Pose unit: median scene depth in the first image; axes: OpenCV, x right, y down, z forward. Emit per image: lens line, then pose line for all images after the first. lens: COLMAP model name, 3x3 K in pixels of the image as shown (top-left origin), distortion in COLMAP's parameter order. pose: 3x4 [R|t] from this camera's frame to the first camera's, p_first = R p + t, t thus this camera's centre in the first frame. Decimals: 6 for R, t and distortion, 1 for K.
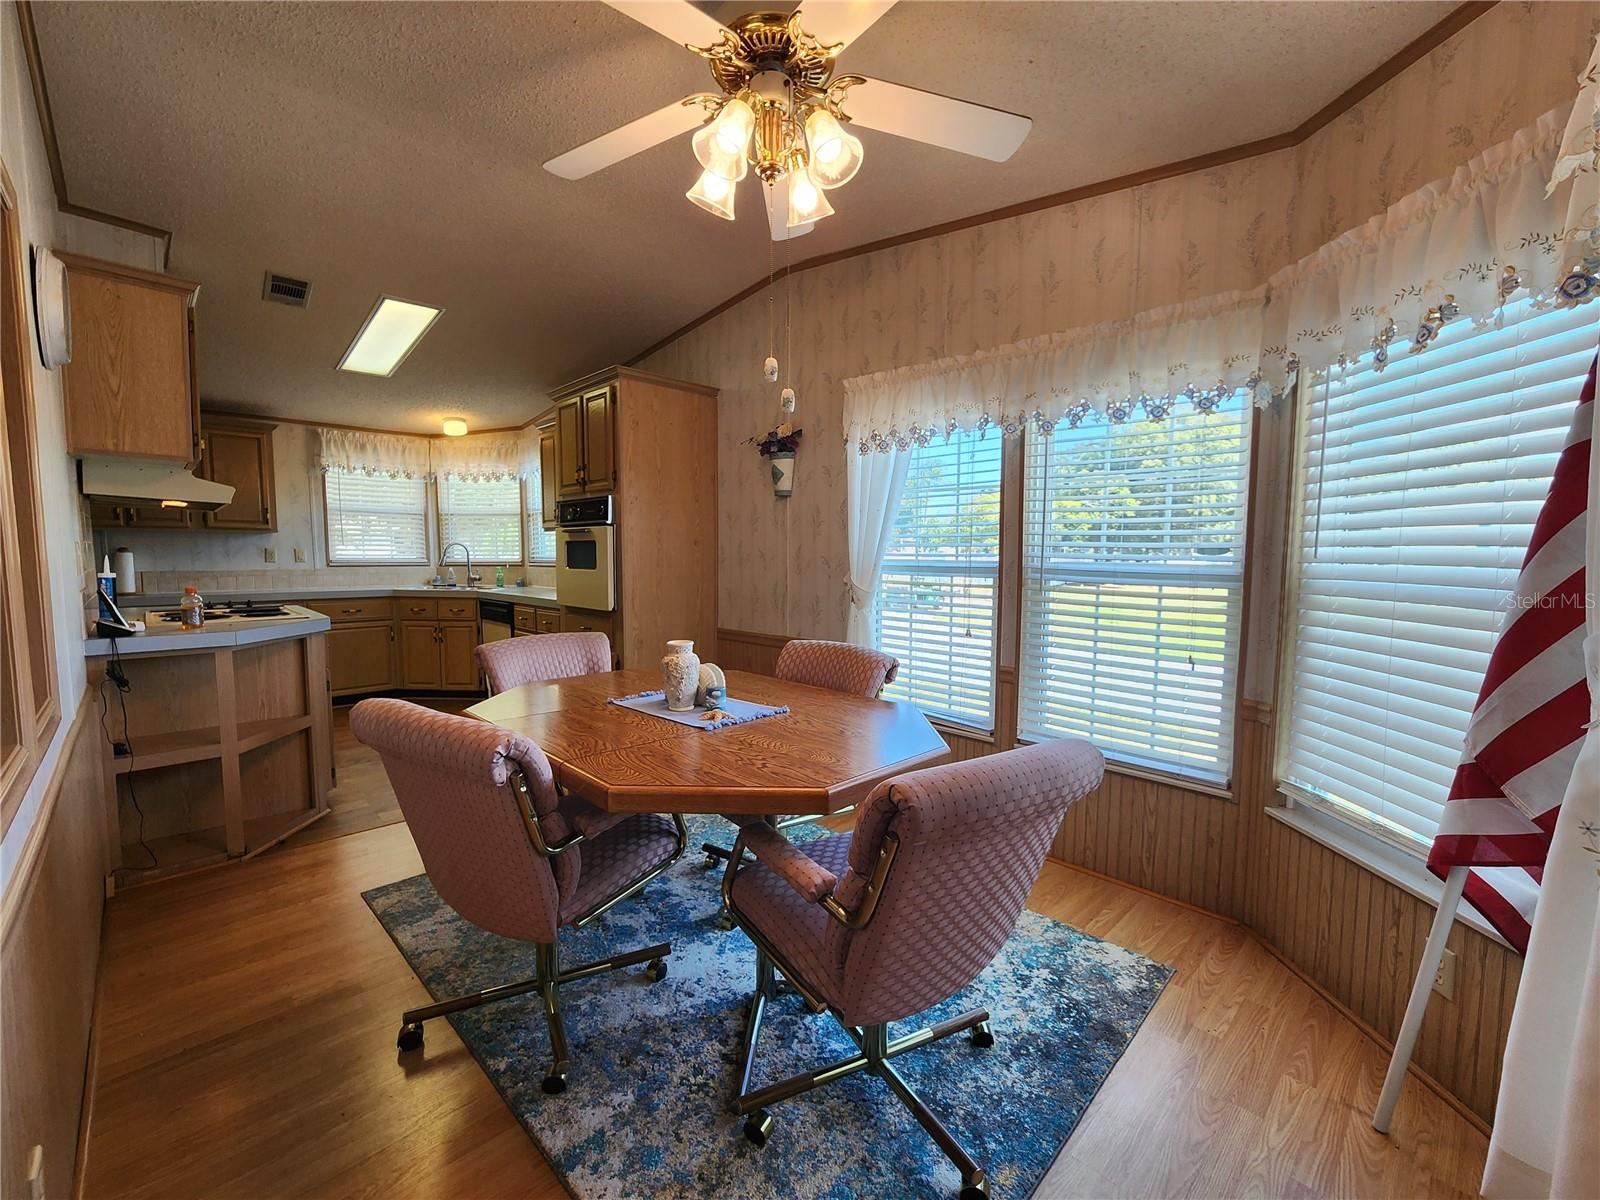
lens RADIAL K [[661.8, 0, 788.3], [0, 661.8, 606.4], [0, 0, 1]] dist [-0.003618, 0.001791]
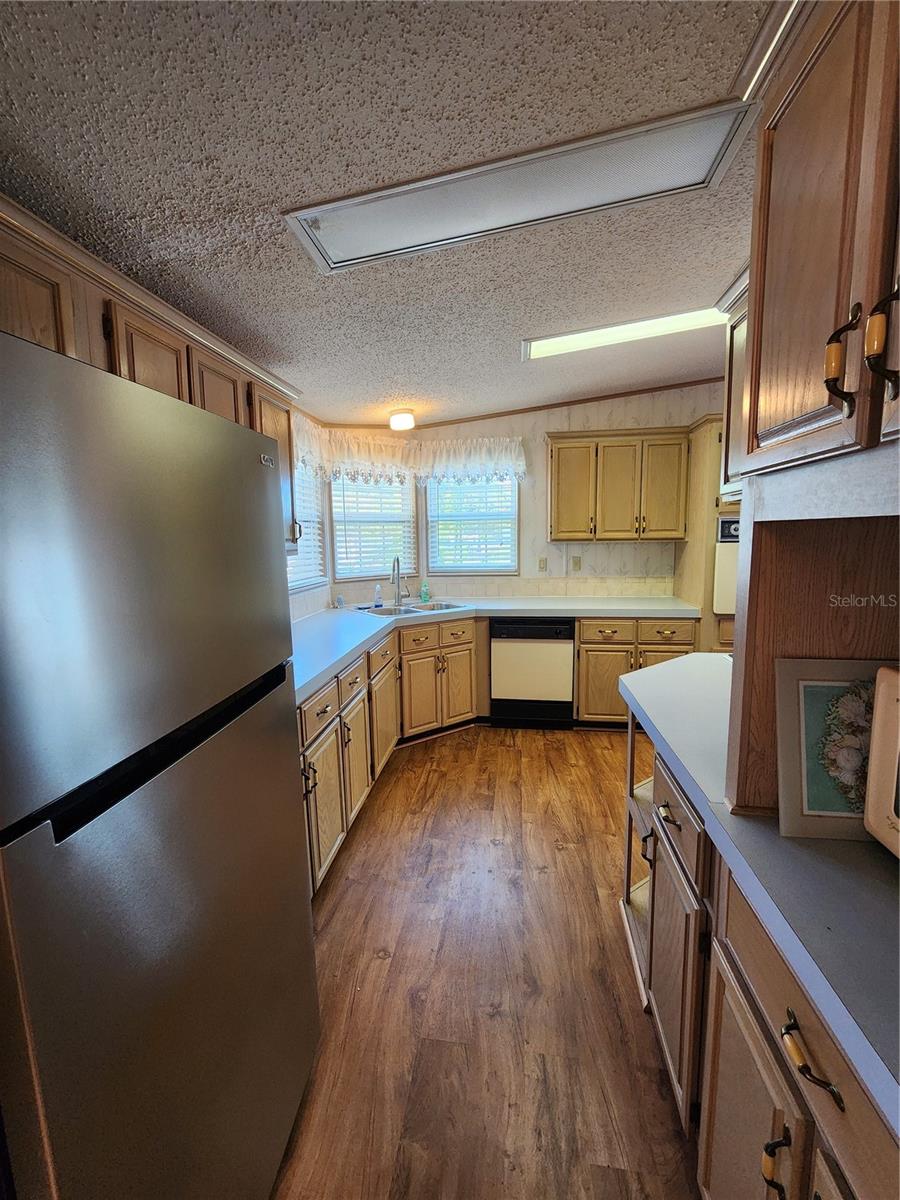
lens RADIAL K [[496.3, 0, 444.6], [0, 496.3, 588.4], [0, 0, 1]] dist [-0.003618, 0.001791]
pose [[0.791164, -0.083728, 0.605846, -0.911629], [0.068709, 0.996482, 0.047988, -0.086993], [-0.607733, 0.003661, 0.794133, 0.483897]]
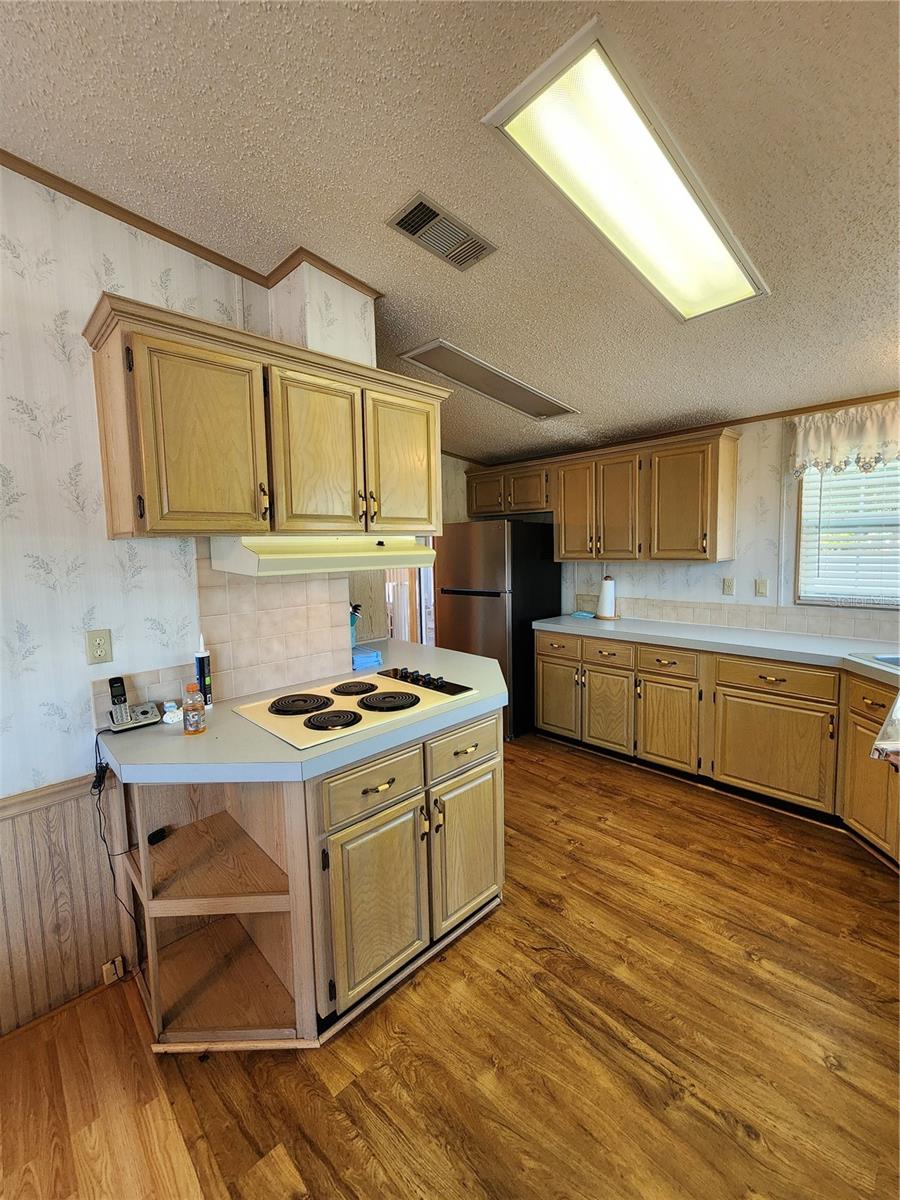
lens RADIAL K [[496.3, 0, 446.8], [0, 496.3, 590.5], [0, 0, 1]] dist [-0.003618, 0.001791]
pose [[-0.011191, 0.085616, -0.996265, -0.144785], [-0.058231, 0.994581, 0.086126, -0.104723], [0.998240, 0.058977, -0.006145, 0.635628]]
